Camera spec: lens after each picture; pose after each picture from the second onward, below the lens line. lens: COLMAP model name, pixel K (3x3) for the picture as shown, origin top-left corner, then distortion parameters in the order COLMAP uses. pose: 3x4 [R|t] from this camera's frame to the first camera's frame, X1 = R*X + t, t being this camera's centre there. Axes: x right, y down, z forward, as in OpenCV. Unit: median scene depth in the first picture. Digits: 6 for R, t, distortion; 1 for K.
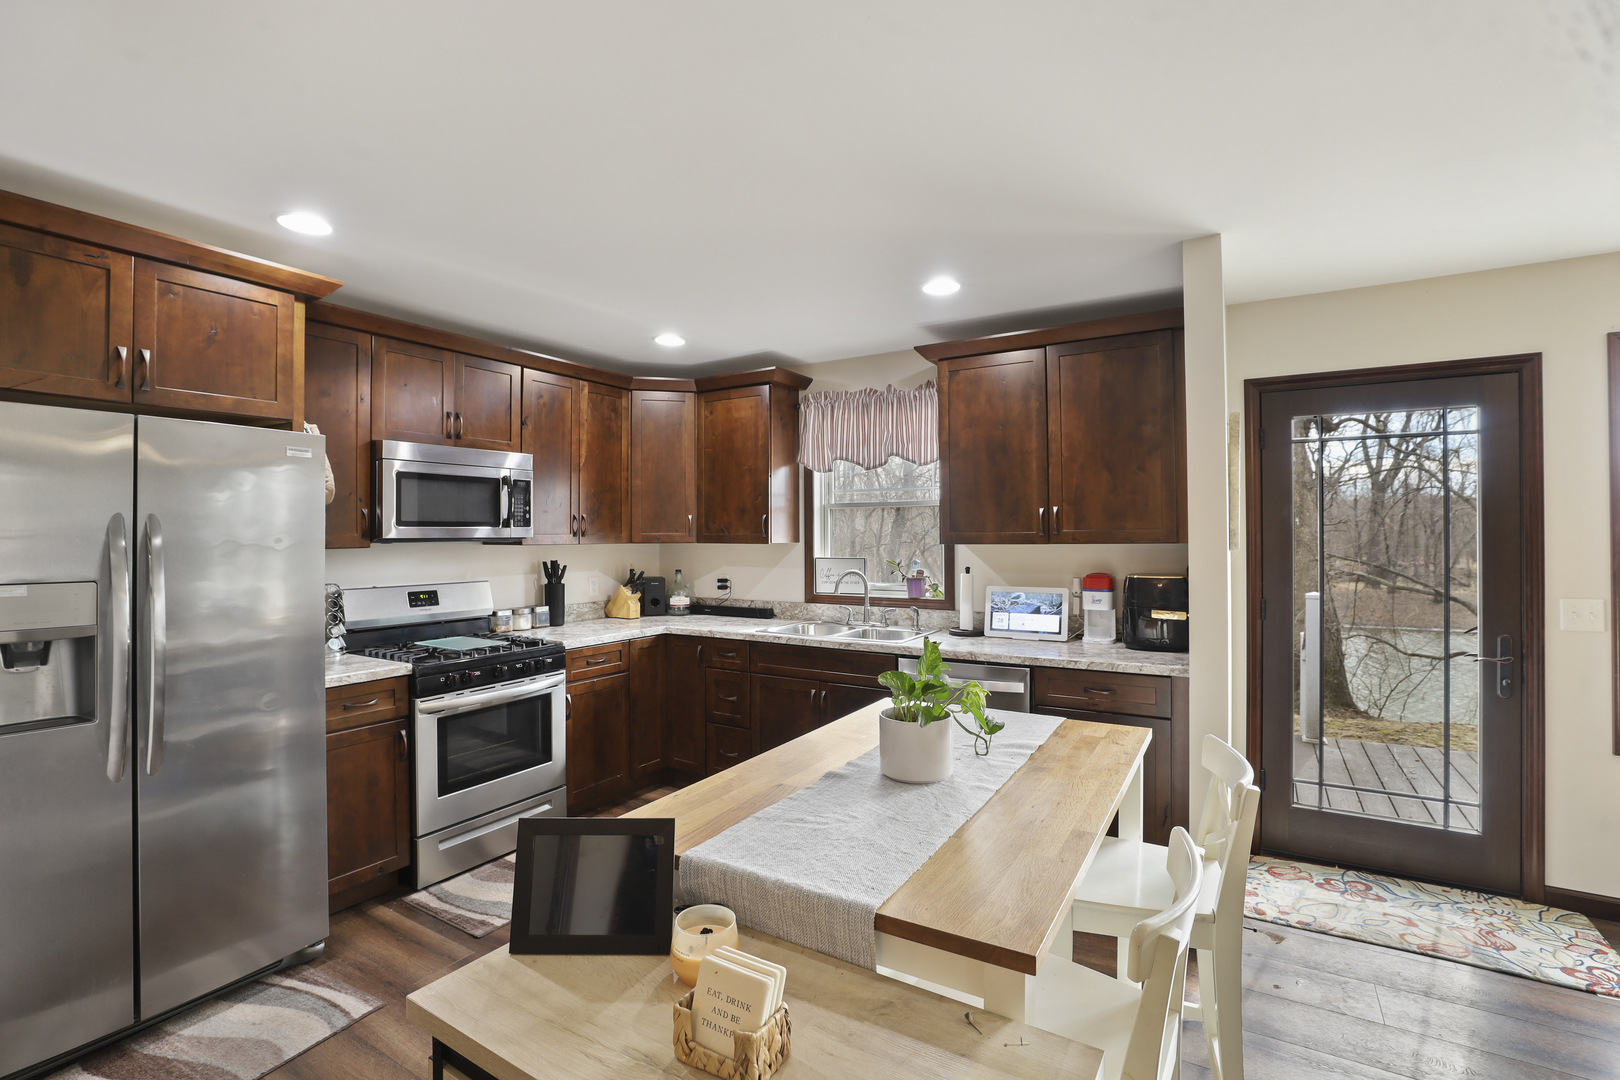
lens RADIAL K [[747.1, 0, 799.7], [0, 747.1, 529.9], [0, 0, 1]] dist [-0.029053, 0.000890]
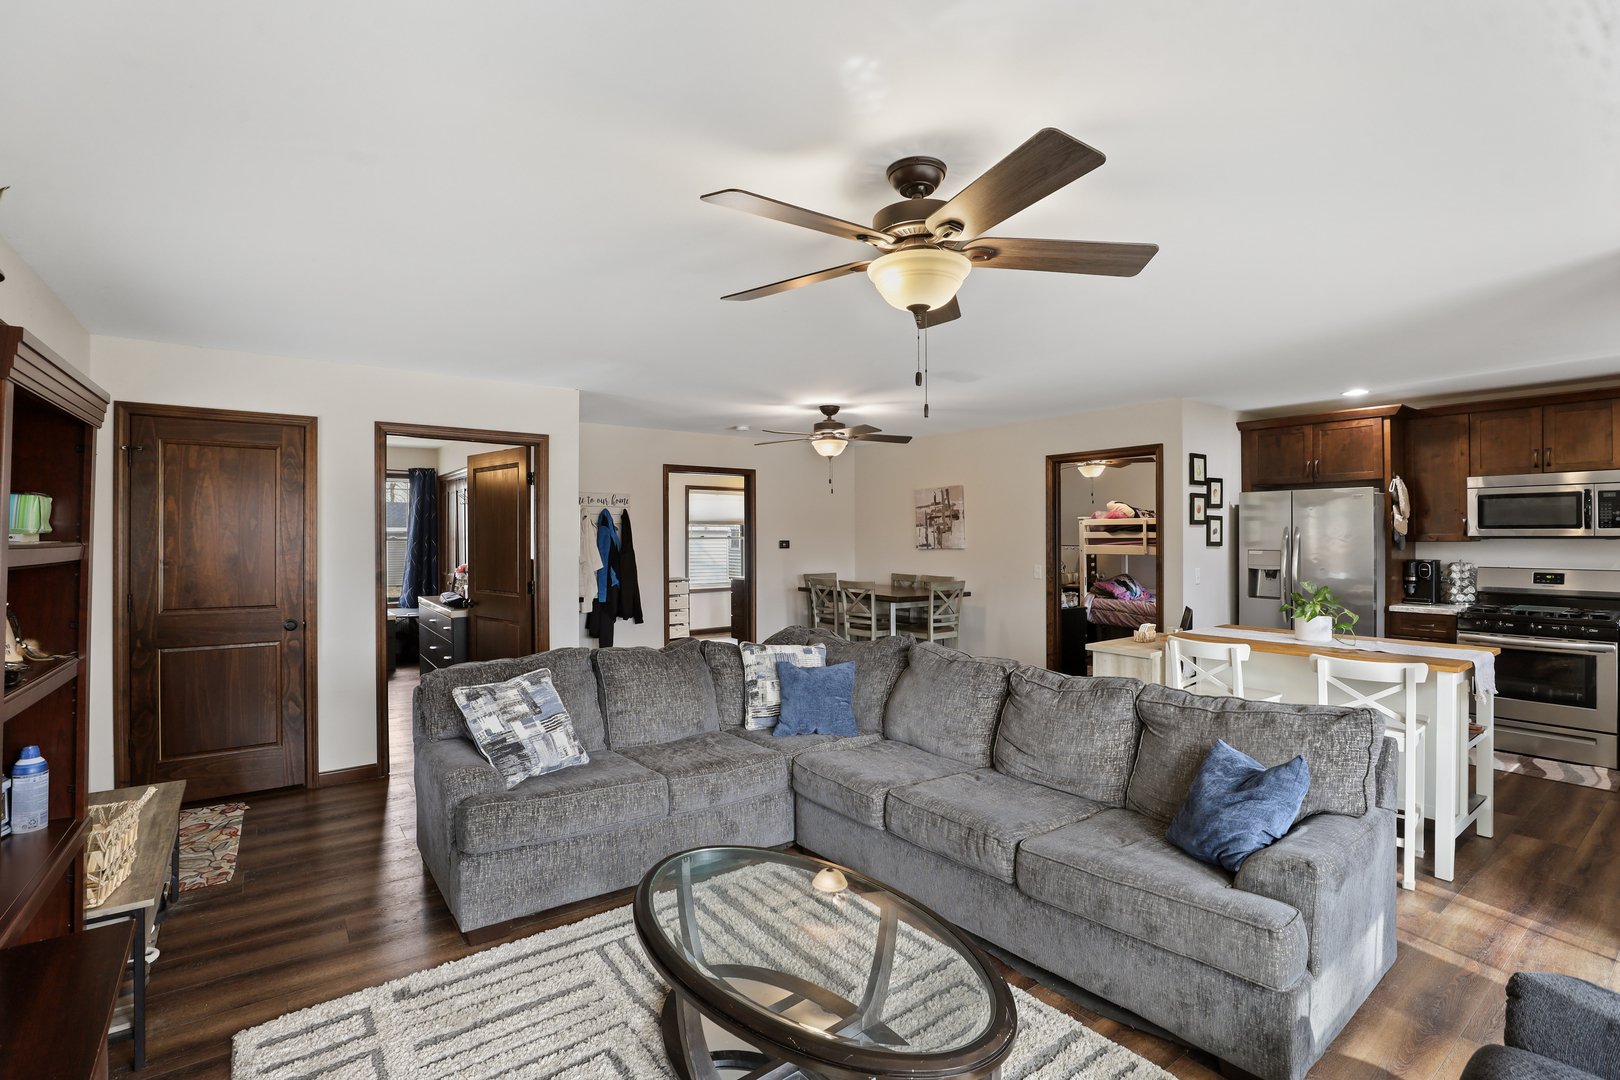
lens RADIAL K [[747.1, 0, 799.7], [0, 747.1, 529.9], [0, 0, 1]] dist [-0.029053, 0.000890]
pose [[-0.364510, 0.003109, -0.931194, 1.209284], [0.011565, 0.999932, -0.001188, -0.014735], [0.931128, -0.011203, -0.364521, 0.151292]]
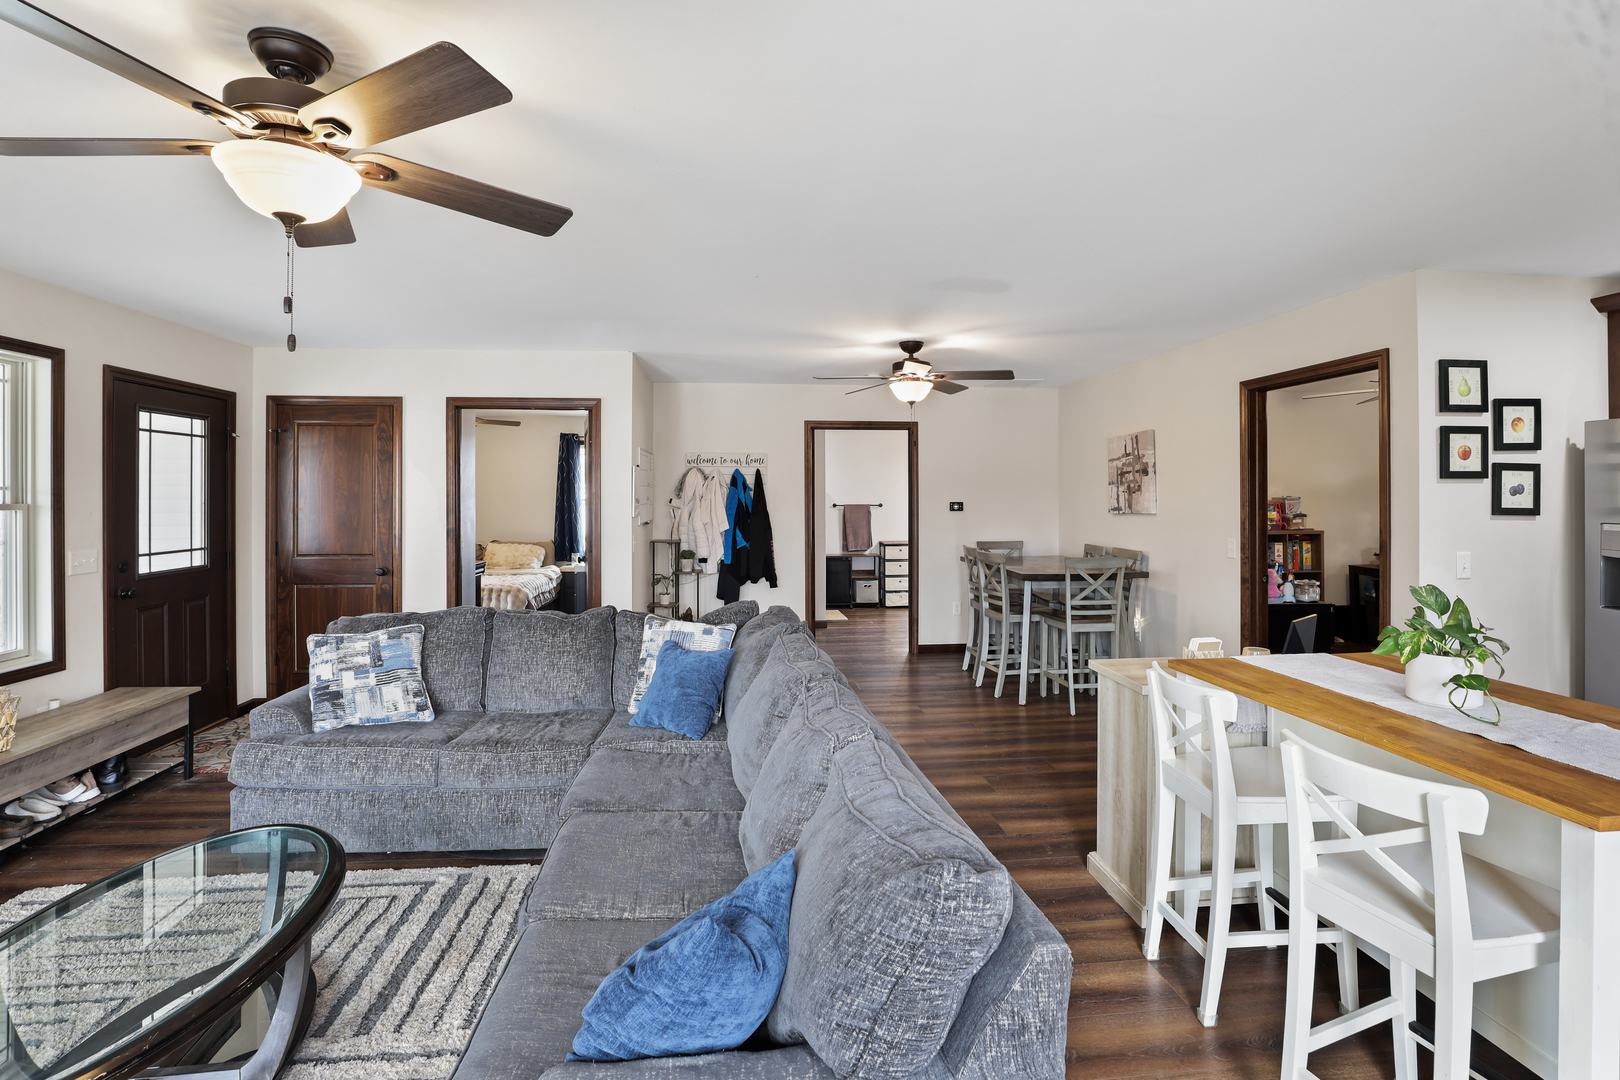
lens RADIAL K [[753.6, 0, 808.2], [0, 753.6, 499.5], [0, 0, 1]] dist [-0.029404, 0.000892]
pose [[-0.788200, 0.013267, -0.615276, 0.704055], [0.013270, 0.999902, 0.004561, -0.007680], [0.615276, -0.004569, -0.788299, 0.556123]]
